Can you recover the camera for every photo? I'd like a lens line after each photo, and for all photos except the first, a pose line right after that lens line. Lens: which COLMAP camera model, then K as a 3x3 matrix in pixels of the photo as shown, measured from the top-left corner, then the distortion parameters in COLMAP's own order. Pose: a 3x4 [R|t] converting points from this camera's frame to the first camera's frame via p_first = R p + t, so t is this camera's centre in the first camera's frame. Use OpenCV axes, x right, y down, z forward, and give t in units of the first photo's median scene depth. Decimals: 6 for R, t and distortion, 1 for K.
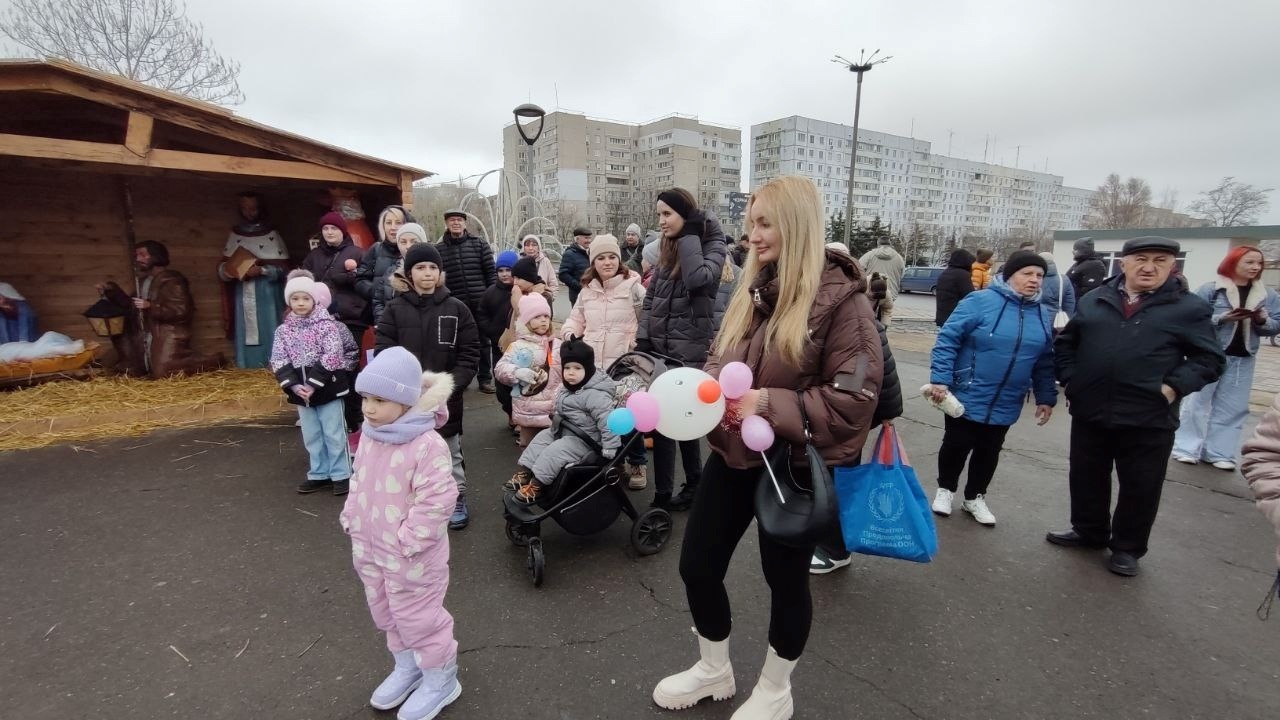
lens RADIAL K [[579.3, 0, 645.1], [0, 579.3, 357.2], [0, 0, 1]] dist [-0.003357, -0.000169]
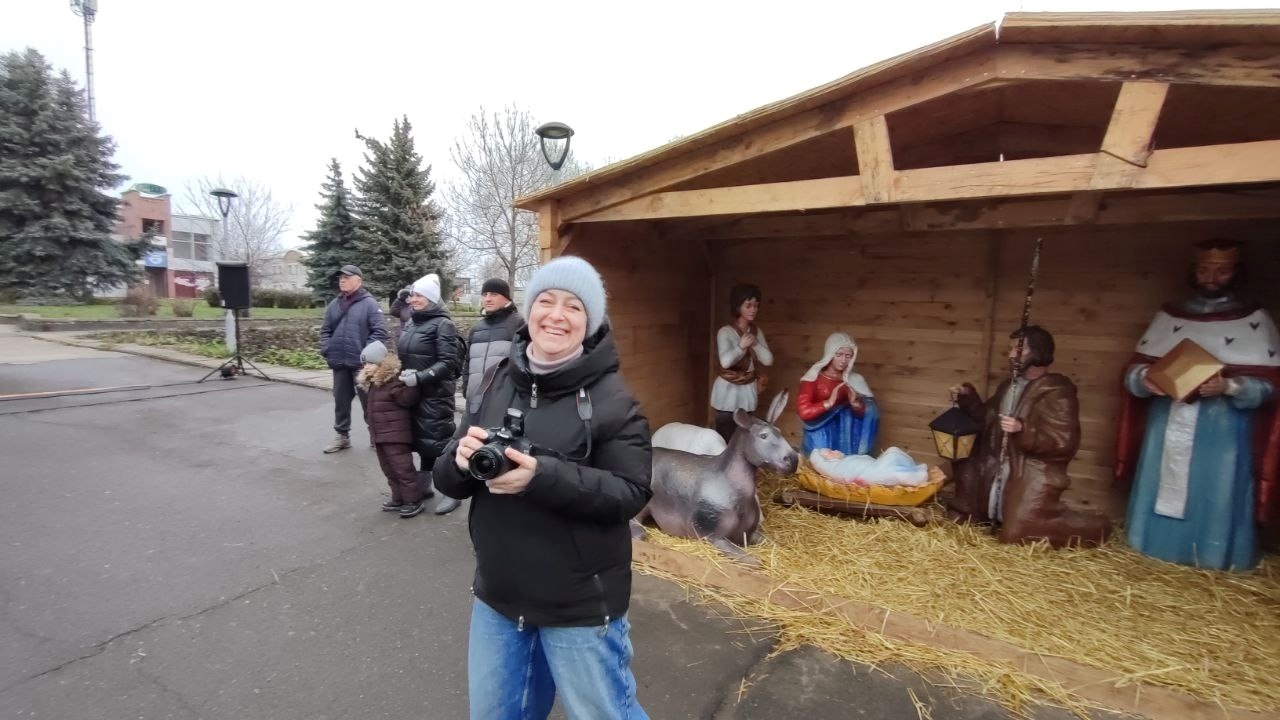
lens RADIAL K [[579.3, 0, 645.1], [0, 579.3, 357.2], [0, 0, 1]] dist [-0.003357, -0.000169]
pose [[0.406033, 0.067478, -0.911364, -0.032361], [-0.176919, 0.984207, -0.005951, -0.006449], [0.896569, 0.163654, 0.411559, 0.025530]]
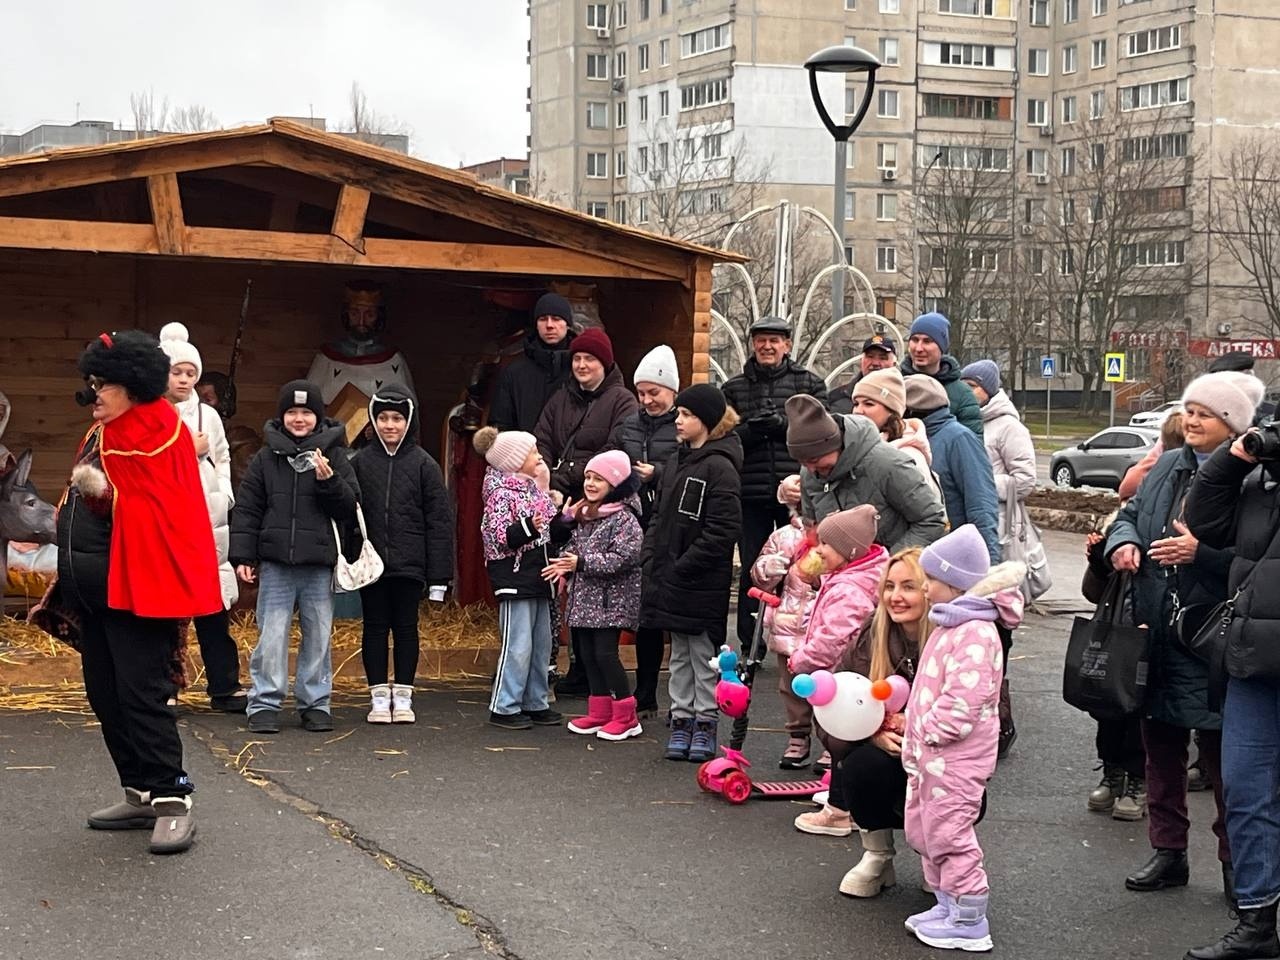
lens RADIAL K [[2493.1, 0, 637.8], [0, 2493.1, 453.2], [0, 0, 1]] dist [0.095460, 0.311567]
pose [[0.985698, 0.010131, -0.168215, -0.004504], [-0.035202, 0.988548, -0.146740, 0.015412], [0.164802, 0.150563, 0.974767, -0.091546]]
